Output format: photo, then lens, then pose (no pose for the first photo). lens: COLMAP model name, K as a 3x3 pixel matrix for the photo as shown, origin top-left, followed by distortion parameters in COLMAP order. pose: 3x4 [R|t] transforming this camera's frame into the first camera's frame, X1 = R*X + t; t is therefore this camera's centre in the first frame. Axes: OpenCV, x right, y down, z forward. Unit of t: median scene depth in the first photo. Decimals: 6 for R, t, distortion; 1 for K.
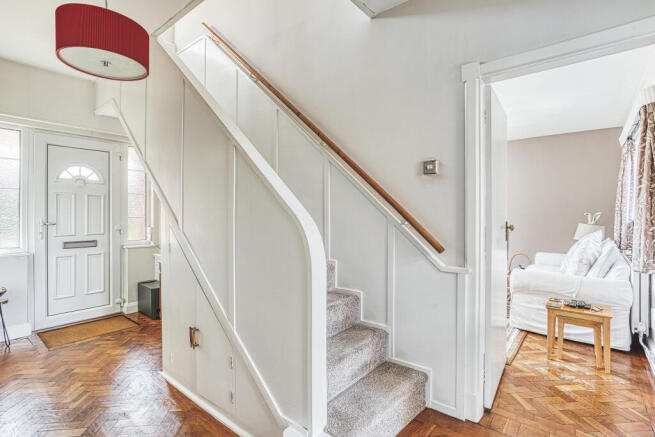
lens RADIAL K [[324.5, 0, 327.0], [0, 324.5, 216.1], [0, 0, 1]] dist [-0.000464, -0.000230]
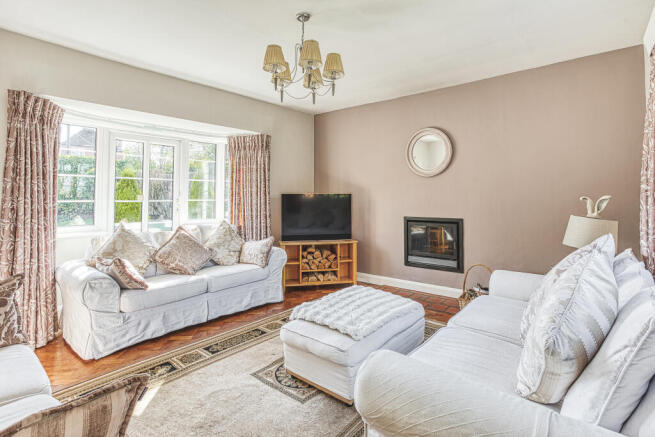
lens RADIAL K [[324.5, 0, 331.9], [0, 324.5, 198.3], [0, 0, 1]] dist [-0.000464, -0.000230]
pose [[0.999993, -0.002626, -0.002813, 0.438447], [0.002600, 0.999954, -0.009278, -0.003294], [0.002837, 0.009271, 0.999953, 0.525922]]
